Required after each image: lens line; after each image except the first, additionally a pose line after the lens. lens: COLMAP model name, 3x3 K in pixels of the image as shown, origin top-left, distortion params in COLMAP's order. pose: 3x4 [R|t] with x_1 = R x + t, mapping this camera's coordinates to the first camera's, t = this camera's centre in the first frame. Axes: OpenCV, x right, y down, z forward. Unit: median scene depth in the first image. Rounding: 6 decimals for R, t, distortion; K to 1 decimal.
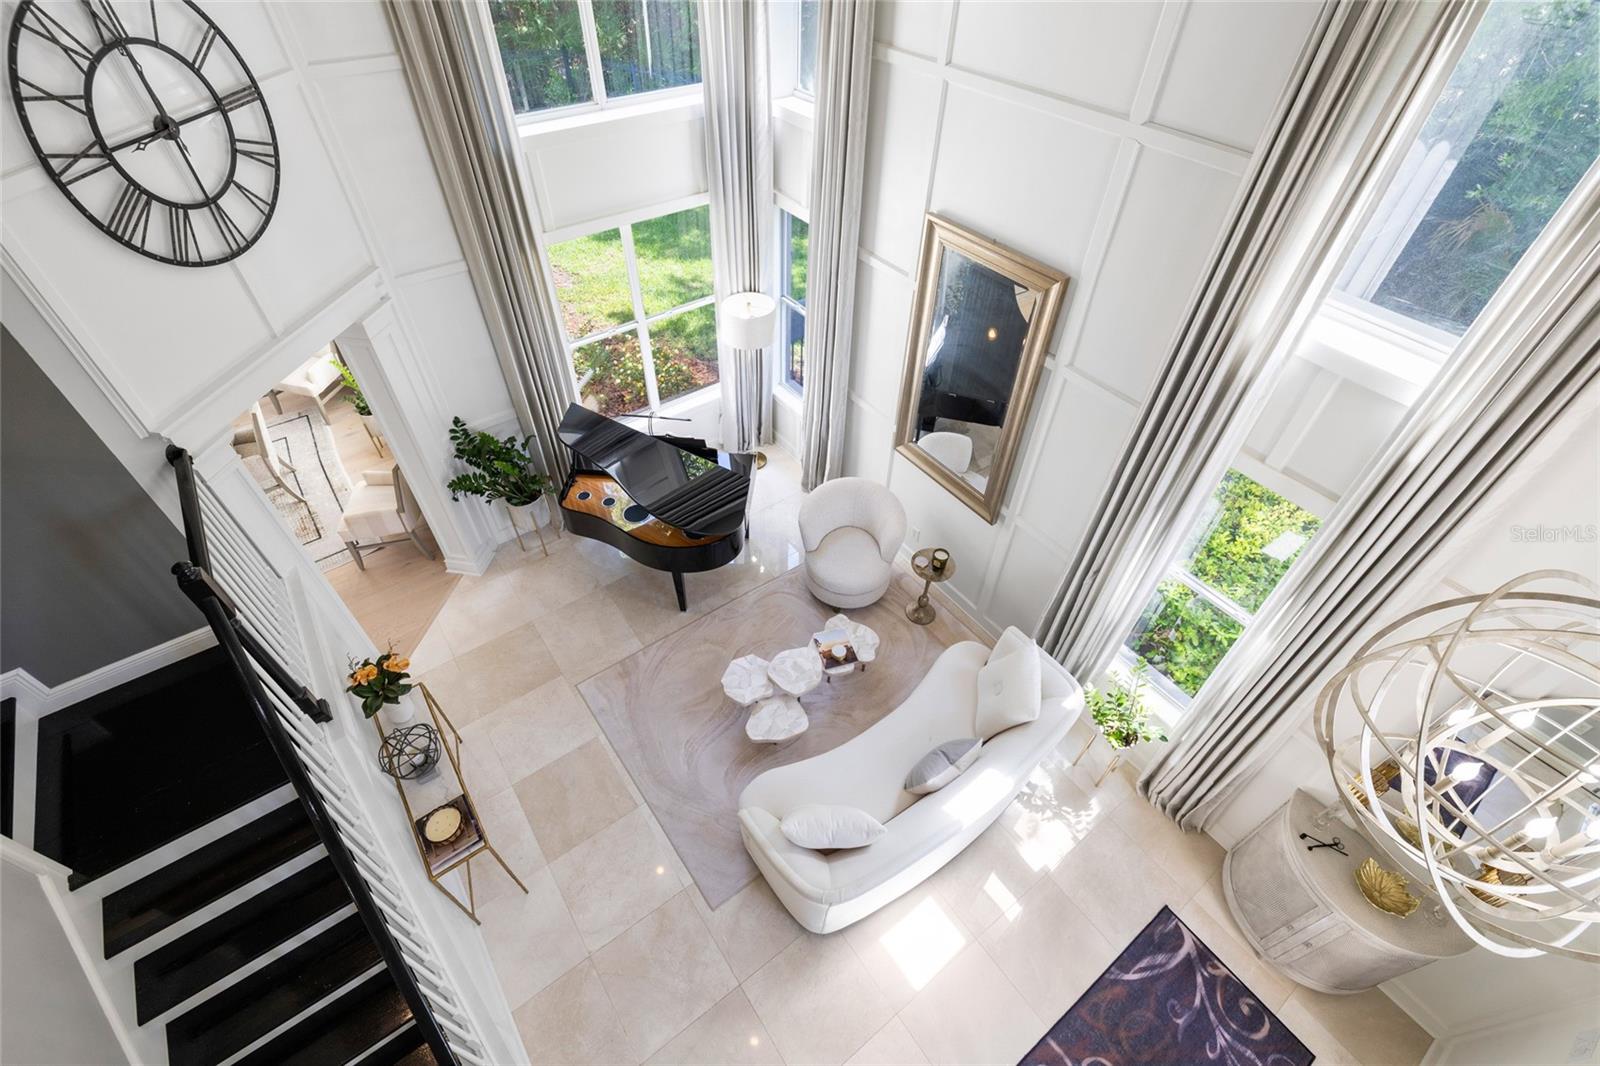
lens RADIAL K [[710.8, 0, 799.0], [0, 710.8, 517.8], [0, 0, 1]] dist [-0.011979, 0.003604]
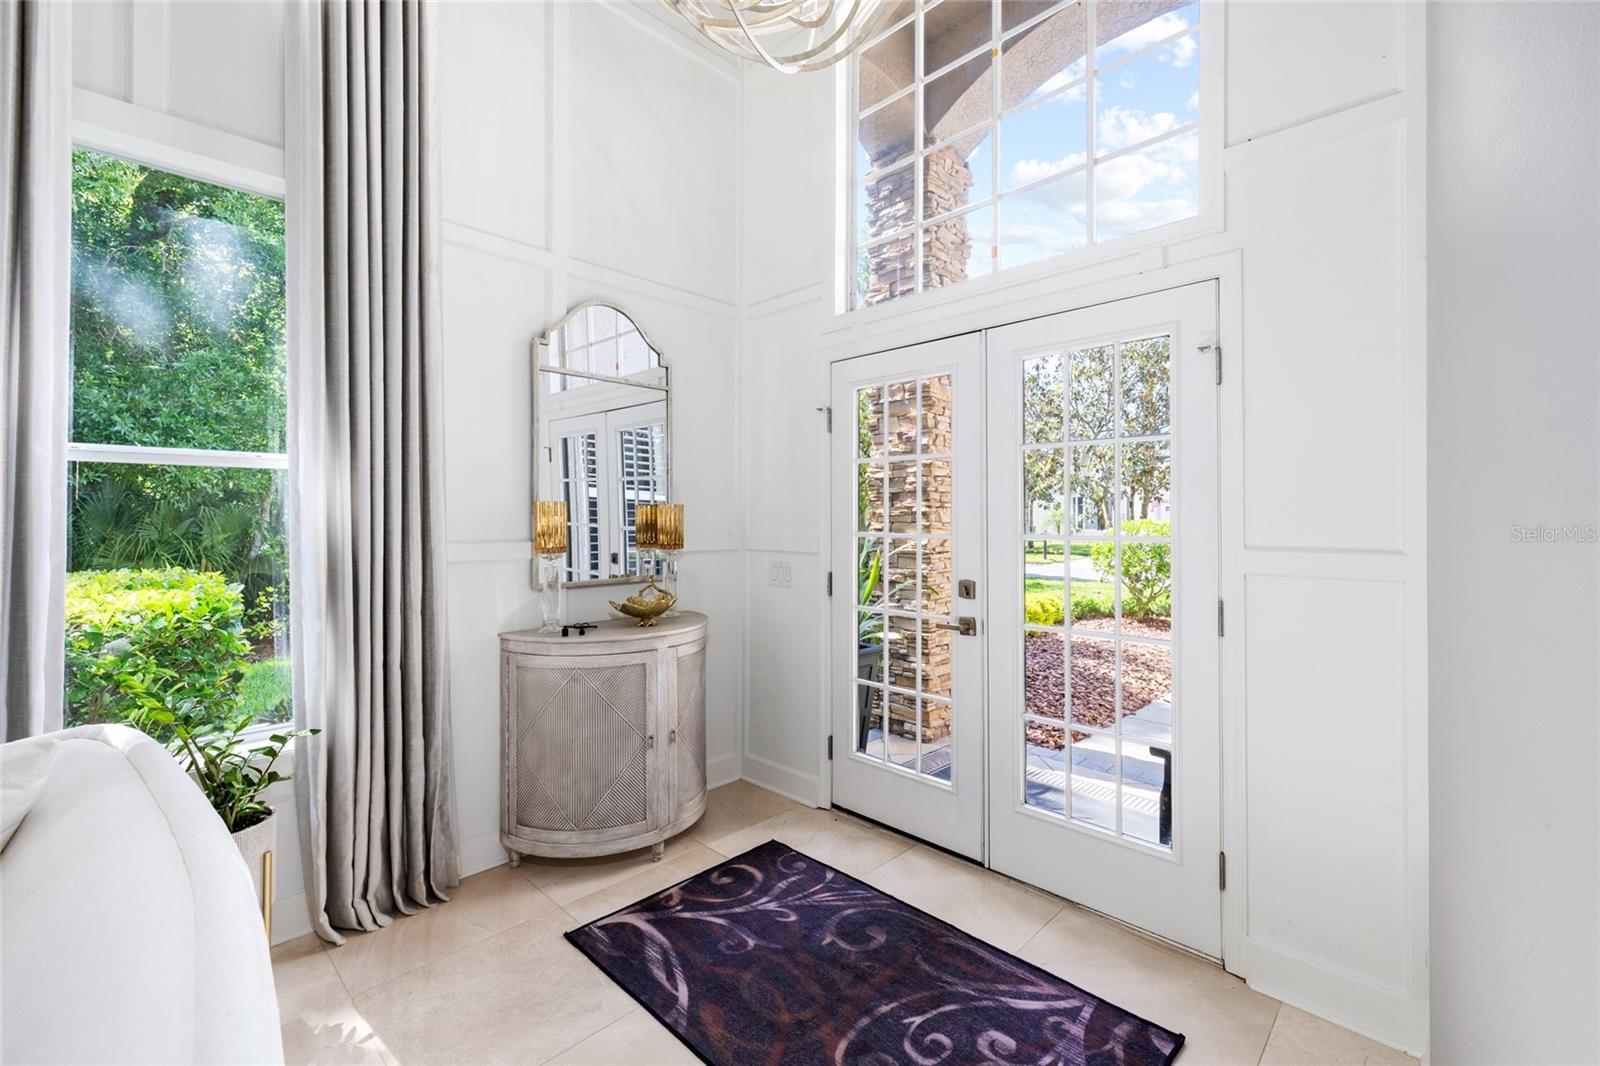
lens RADIAL K [[680.4, 0, 798.1], [0, 680.4, 511.6], [0, 0, 1]] dist [-0.004870, -0.000086]
pose [[-0.164248, -0.013168, 0.986331, -0.005829], [0.694910, 0.708118, 0.125173, 0.398401], [-0.700087, 0.705971, -0.107157, 0.739403]]
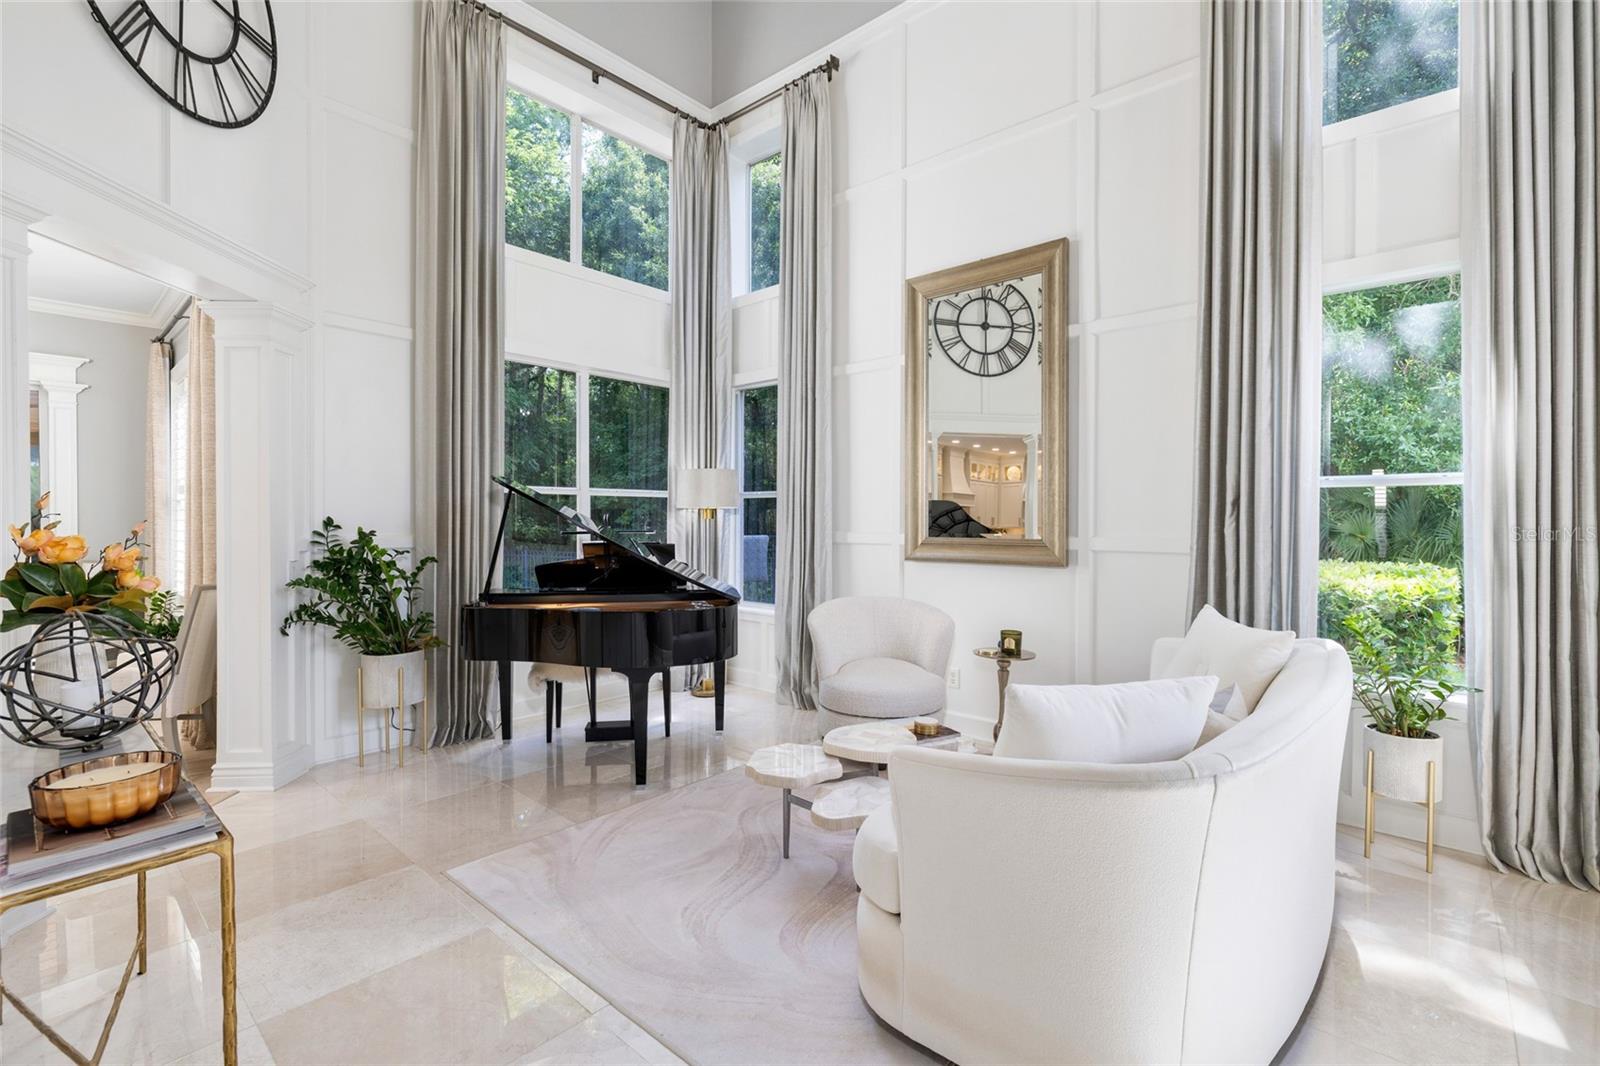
lens RADIAL K [[710.8, 0, 801.9], [0, 710.8, 518.1], [0, 0, 1]] dist [-0.011979, 0.003604]
pose [[0.977442, -0.012834, 0.210811, -0.215348], [0.157534, 0.709139, -0.687245, 0.569064], [-0.140674, 0.704952, 0.695164, 0.564133]]
